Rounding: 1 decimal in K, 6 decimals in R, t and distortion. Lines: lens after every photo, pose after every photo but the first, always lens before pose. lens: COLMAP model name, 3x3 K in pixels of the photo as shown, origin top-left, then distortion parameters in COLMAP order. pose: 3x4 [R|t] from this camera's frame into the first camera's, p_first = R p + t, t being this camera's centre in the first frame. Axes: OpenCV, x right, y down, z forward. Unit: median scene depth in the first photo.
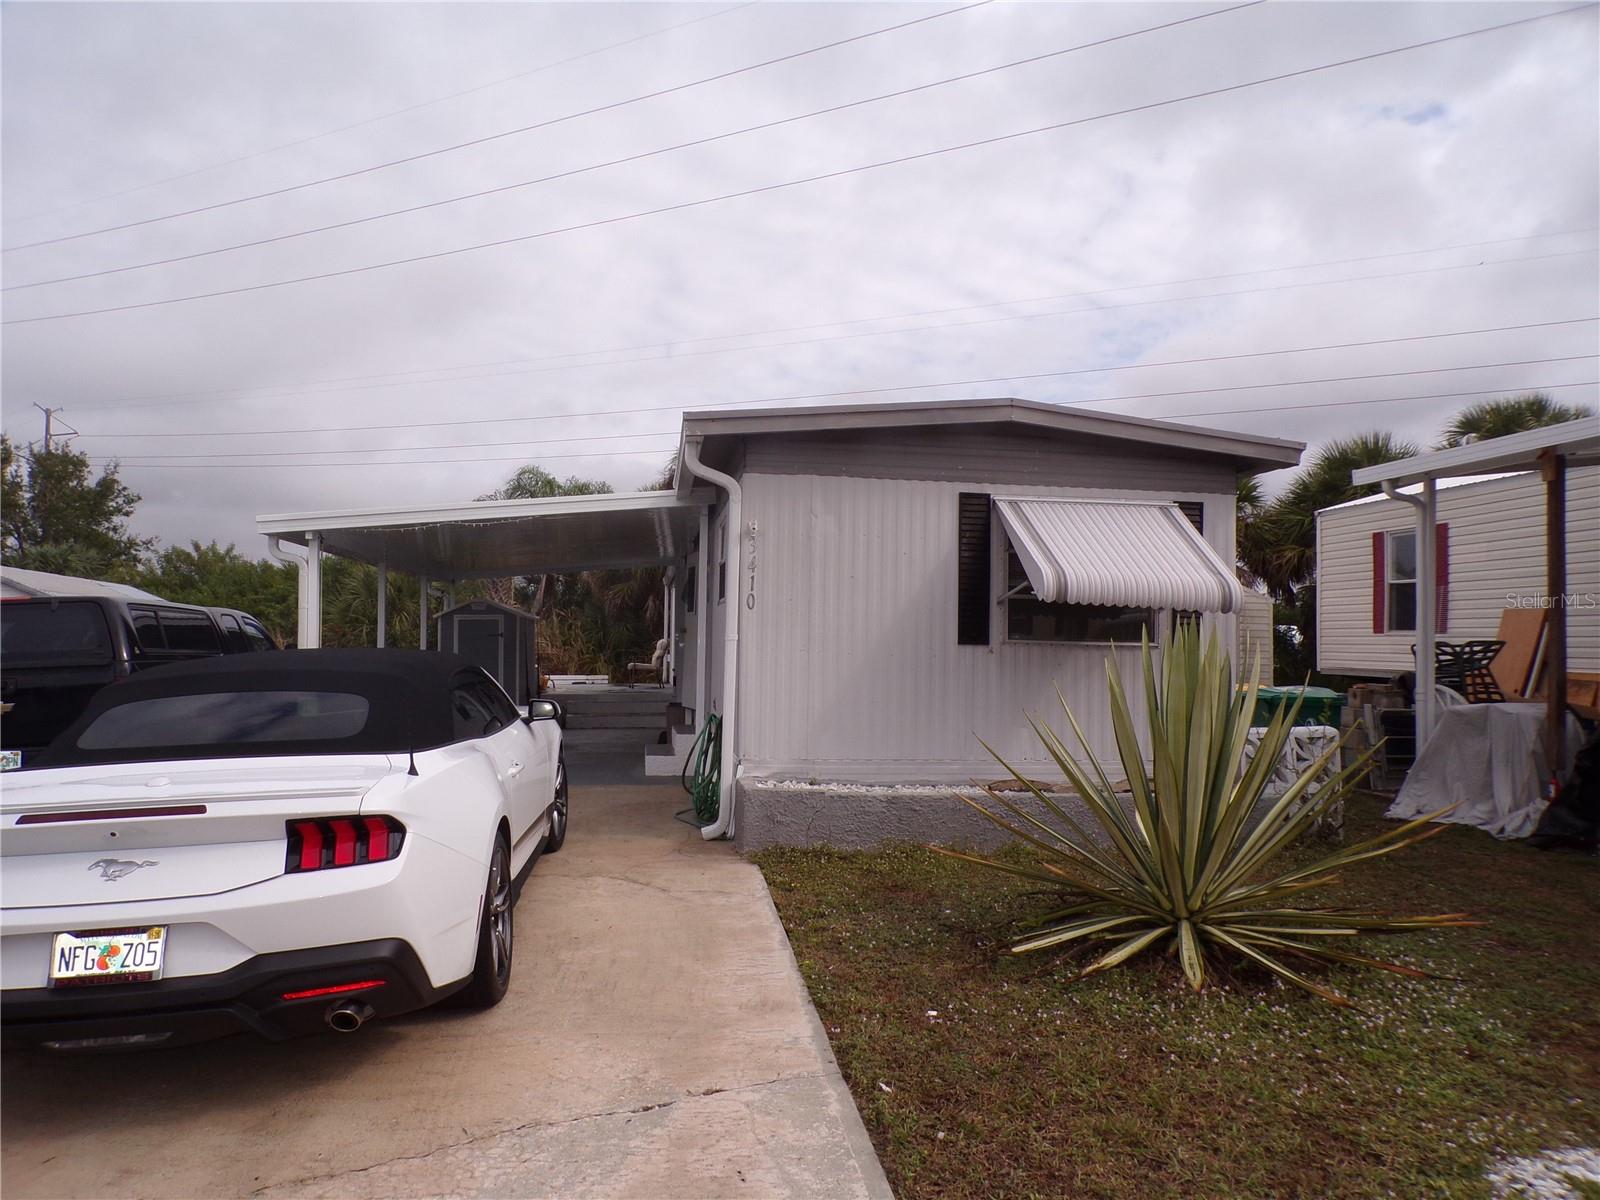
lens RADIAL K [[1081.1, 0, 791.0], [0, 1081.1, 620.0], [0, 0, 1]] dist [-0.005867, 0.010034]
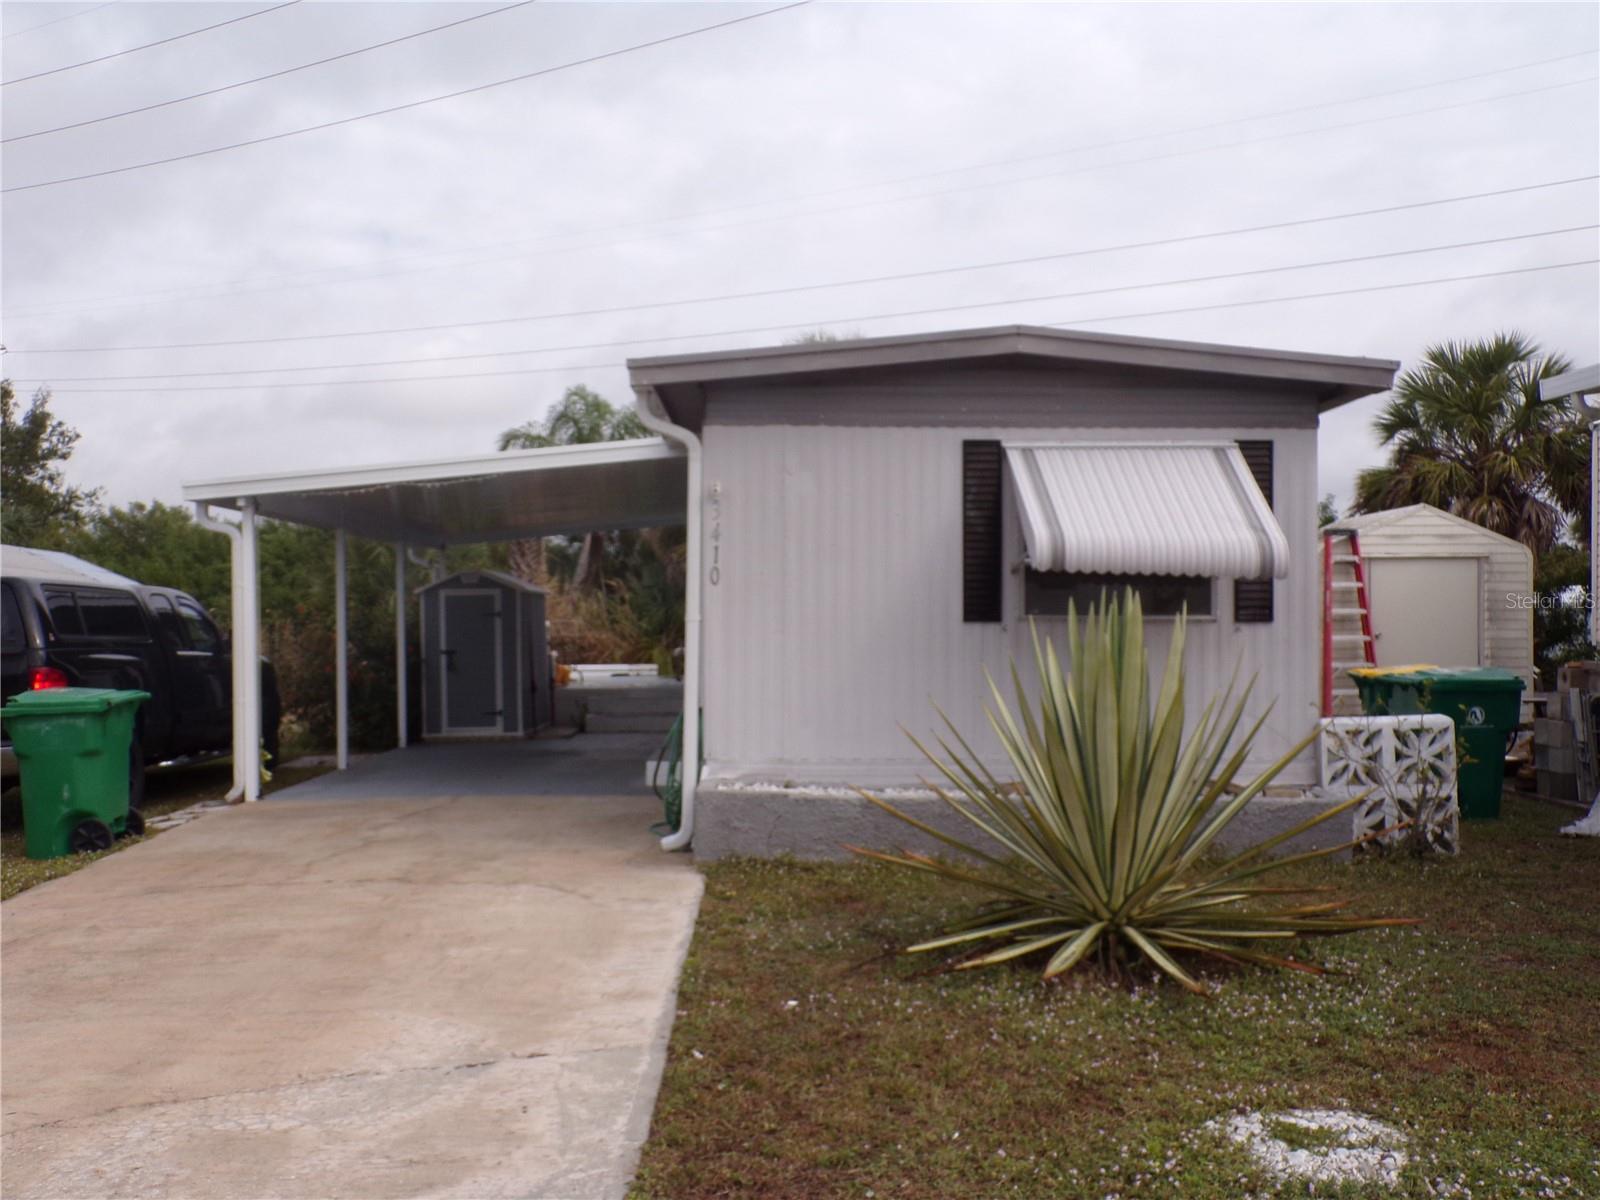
lens RADIAL K [[1549.4, 0, 790.5], [0, 1549.4, 609.9], [0, 0, 1]] dist [-0.009238, 0.000000]
pose [[0.992851, -0.014126, -0.118524, 0.169817], [0.016208, 0.999731, 0.016618, -0.008222], [0.118258, -0.018420, 0.992812, -0.217062]]
